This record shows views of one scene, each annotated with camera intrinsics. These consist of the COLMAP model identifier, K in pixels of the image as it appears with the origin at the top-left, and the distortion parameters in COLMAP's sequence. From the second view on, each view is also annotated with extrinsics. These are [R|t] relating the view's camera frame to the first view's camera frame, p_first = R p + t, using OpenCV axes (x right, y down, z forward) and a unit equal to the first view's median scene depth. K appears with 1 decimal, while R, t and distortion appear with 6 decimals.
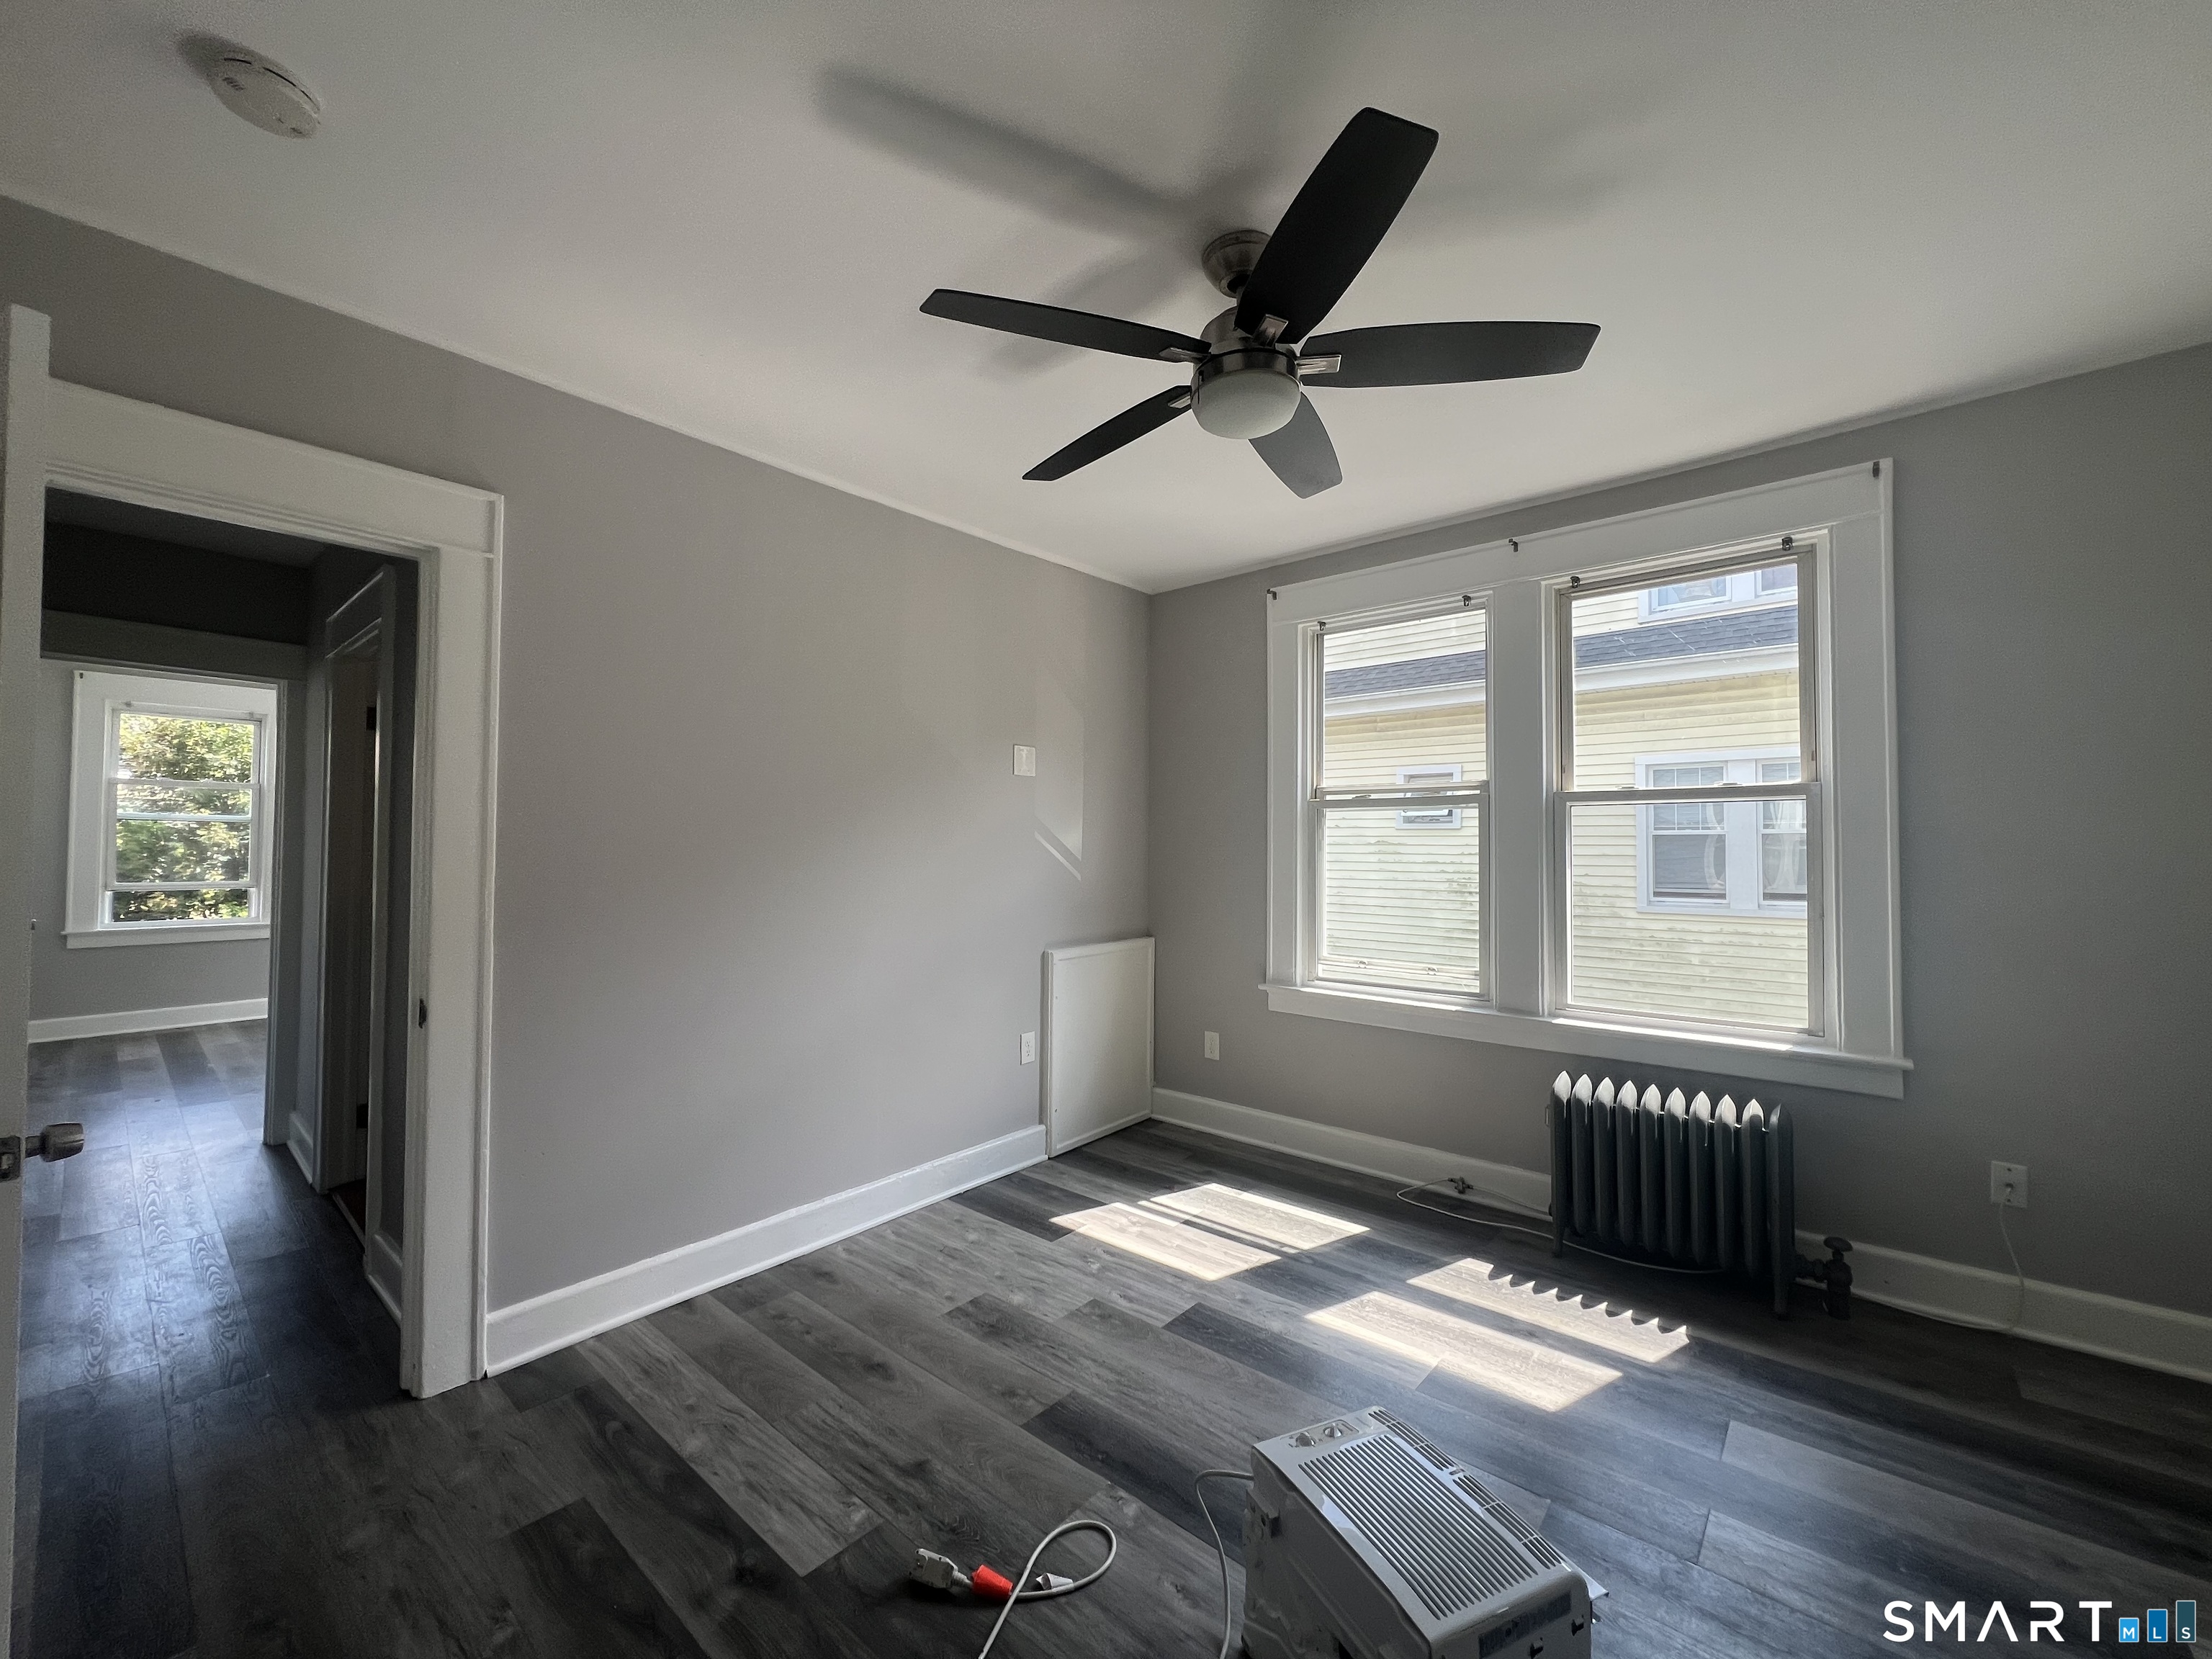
lens RADIAL K [[904.3, 0, 1106.0], [0, 904.3, 829.5], [0, 0, 1]] dist [-0.003078, -0.000145]
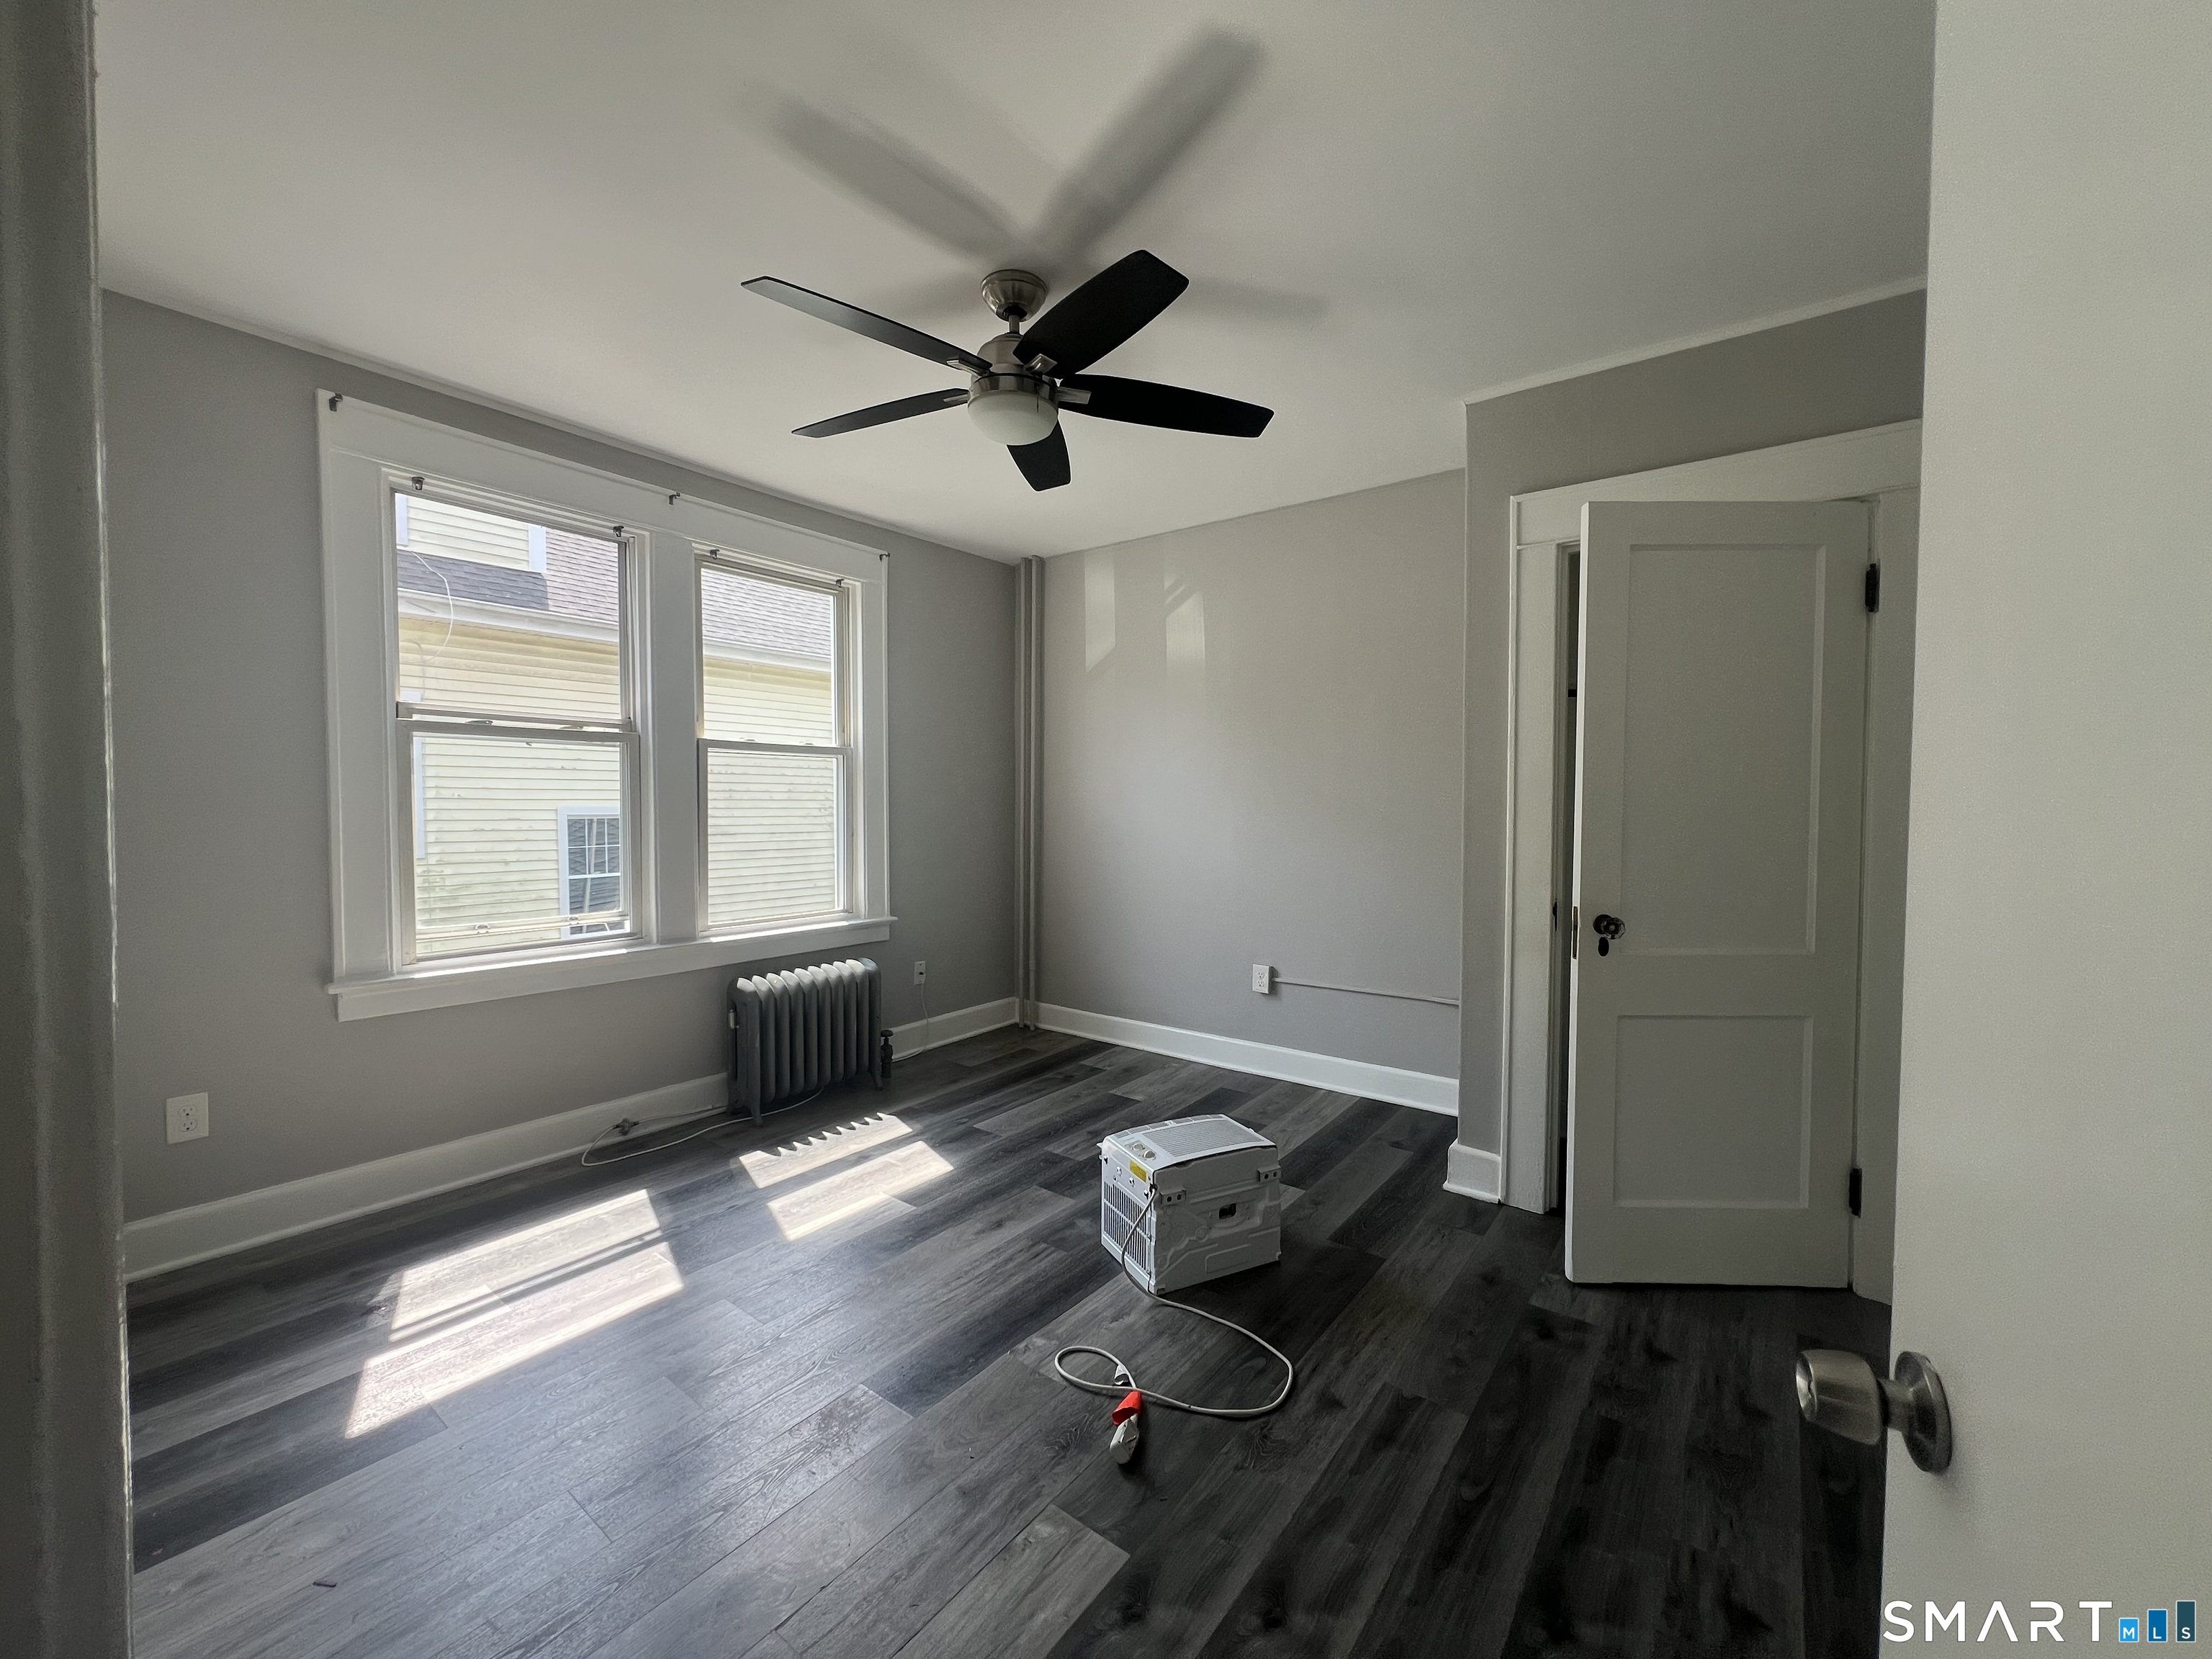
lens RADIAL K [[904.3, 0, 1106.0], [0, 904.3, 829.5], [0, 0, 1]] dist [-0.003078, -0.000145]
pose [[-0.085775, -0.036343, 0.995651, -0.713343], [-0.028151, 0.999024, 0.034041, 0.020381], [-0.995917, -0.025108, -0.086714, 0.642403]]
